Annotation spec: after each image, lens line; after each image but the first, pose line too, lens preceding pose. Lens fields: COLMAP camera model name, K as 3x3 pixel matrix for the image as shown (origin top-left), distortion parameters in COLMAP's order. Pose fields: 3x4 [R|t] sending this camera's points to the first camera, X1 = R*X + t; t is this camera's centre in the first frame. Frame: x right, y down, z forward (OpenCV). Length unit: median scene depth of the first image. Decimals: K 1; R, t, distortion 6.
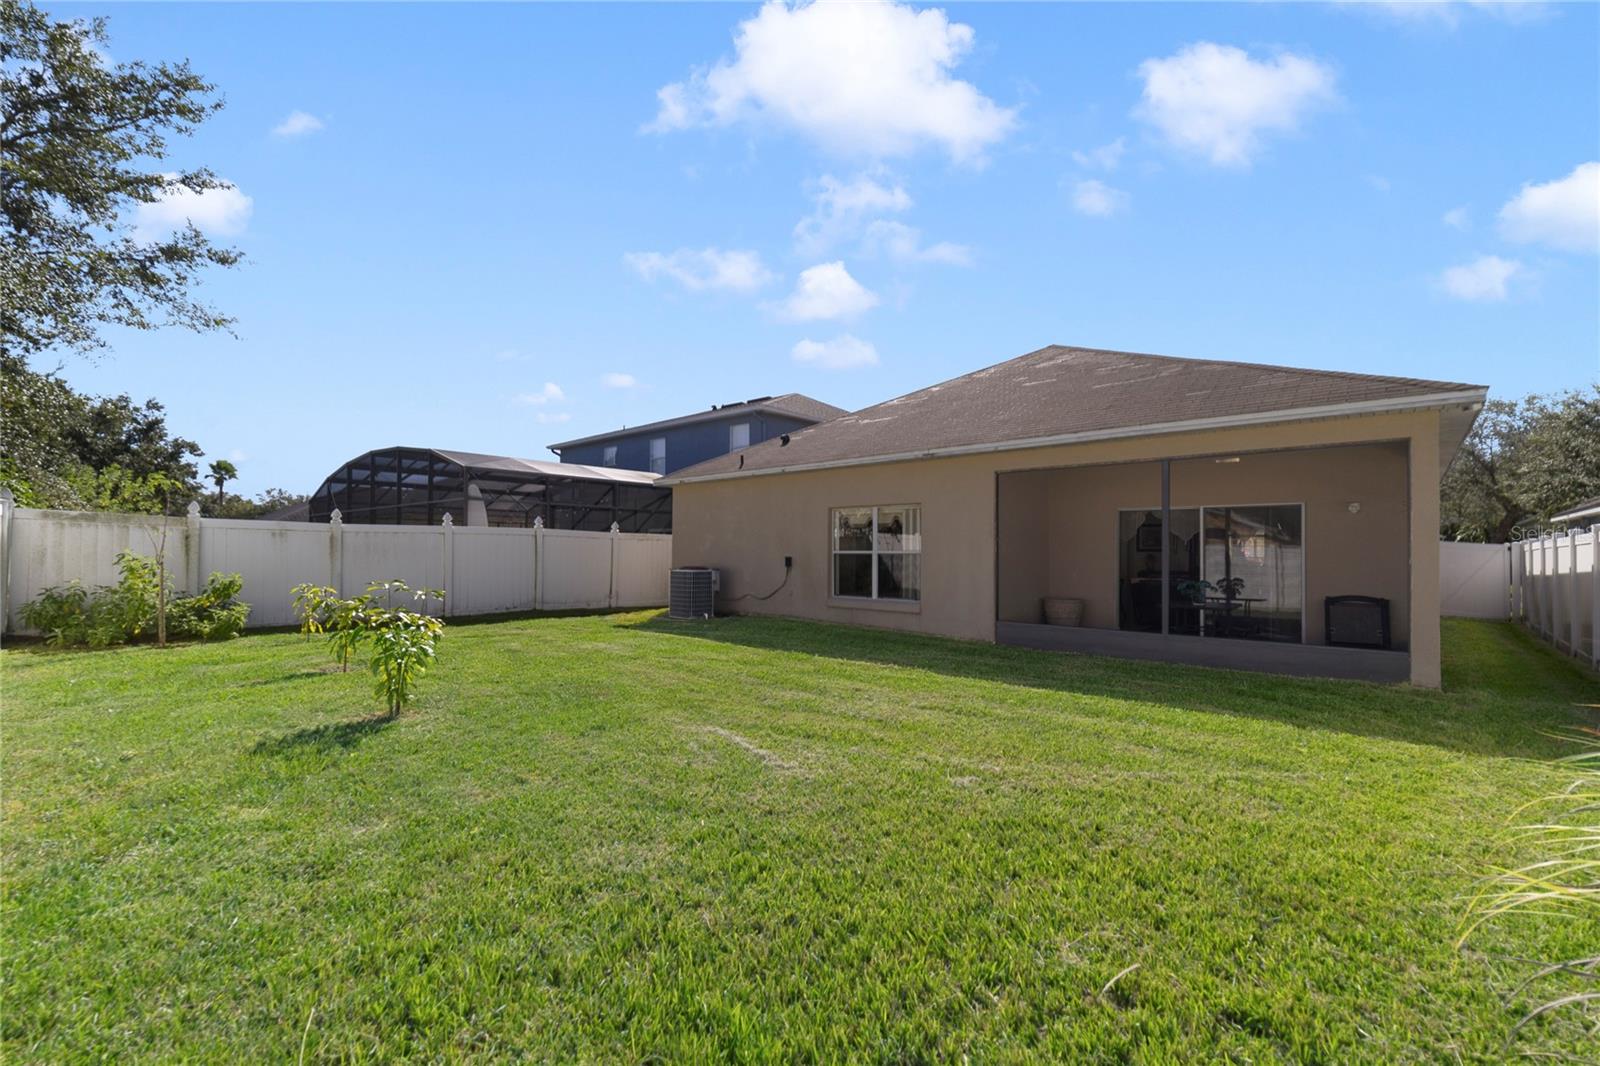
lens RADIAL K [[637.8, 0, 803.3], [0, 637.8, 521.1], [0, 0, 1]] dist [-0.018218, 0.000183]
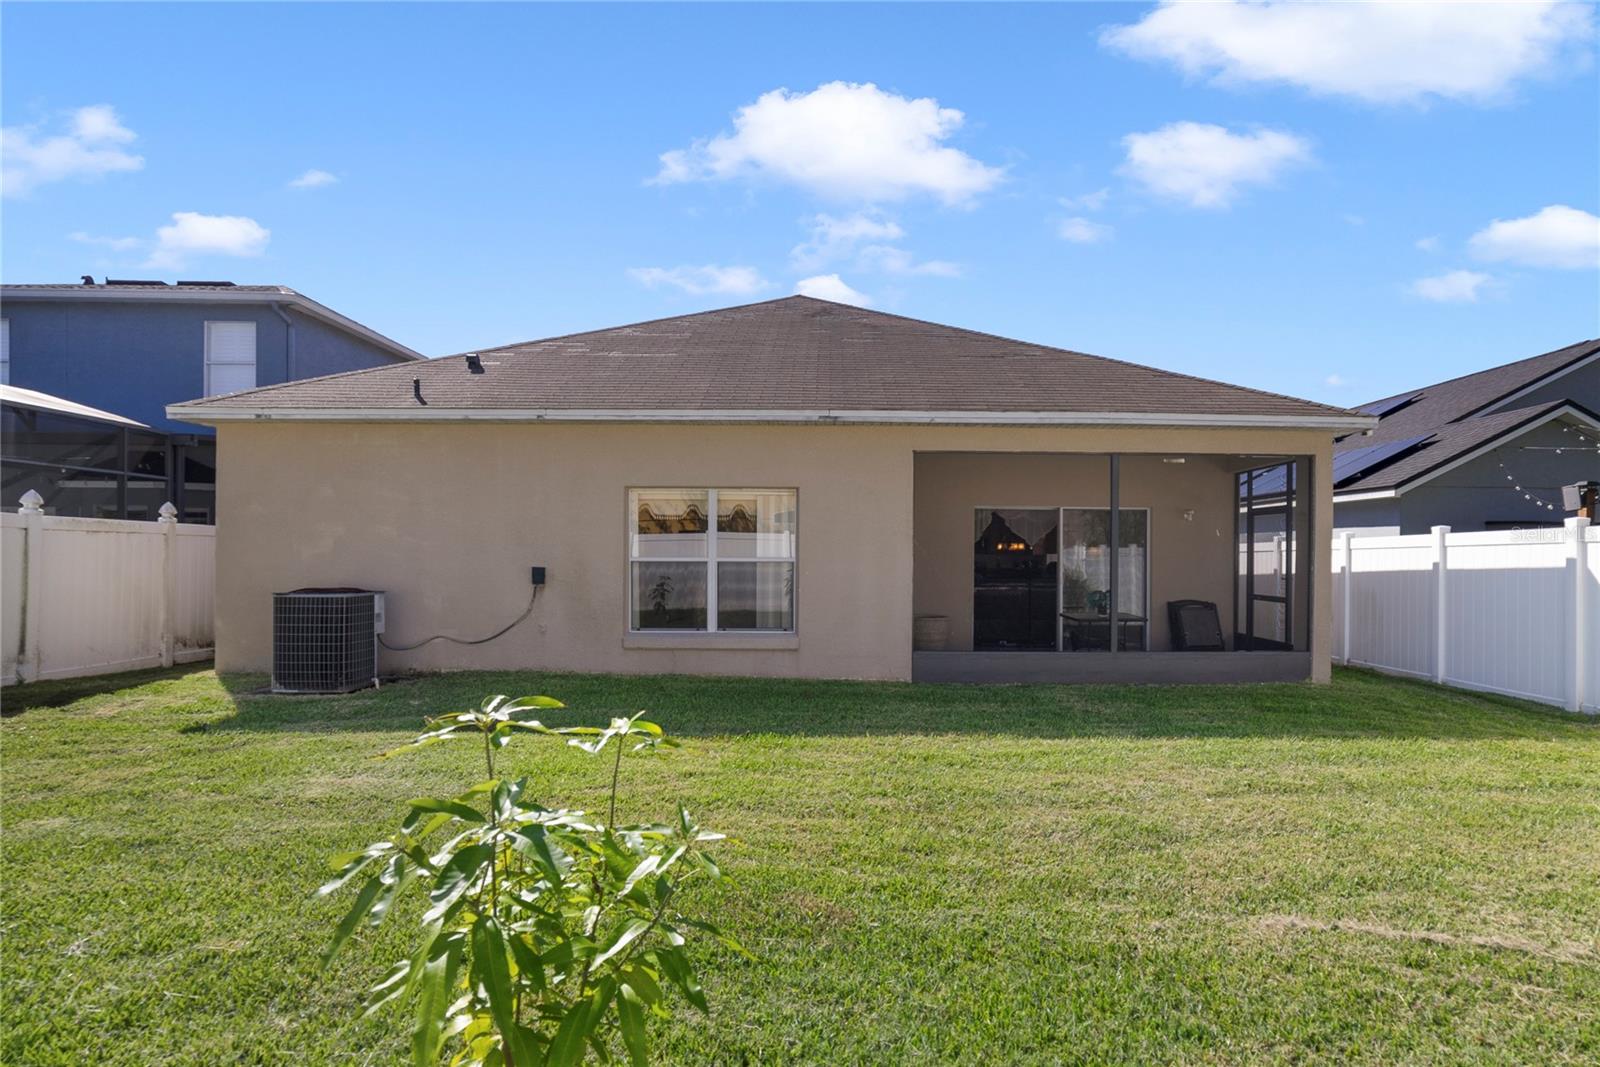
lens RADIAL K [[811.4, 0, 800.0], [0, 811.4, 533.5], [0, 0, 1]] dist [-0.022156, 0.000197]
pose [[0.752744, 0.016533, 0.658106, -0.369532], [-0.032961, 0.999377, 0.012594, 0.009842], [-0.657488, -0.031172, 0.752820, 0.333998]]
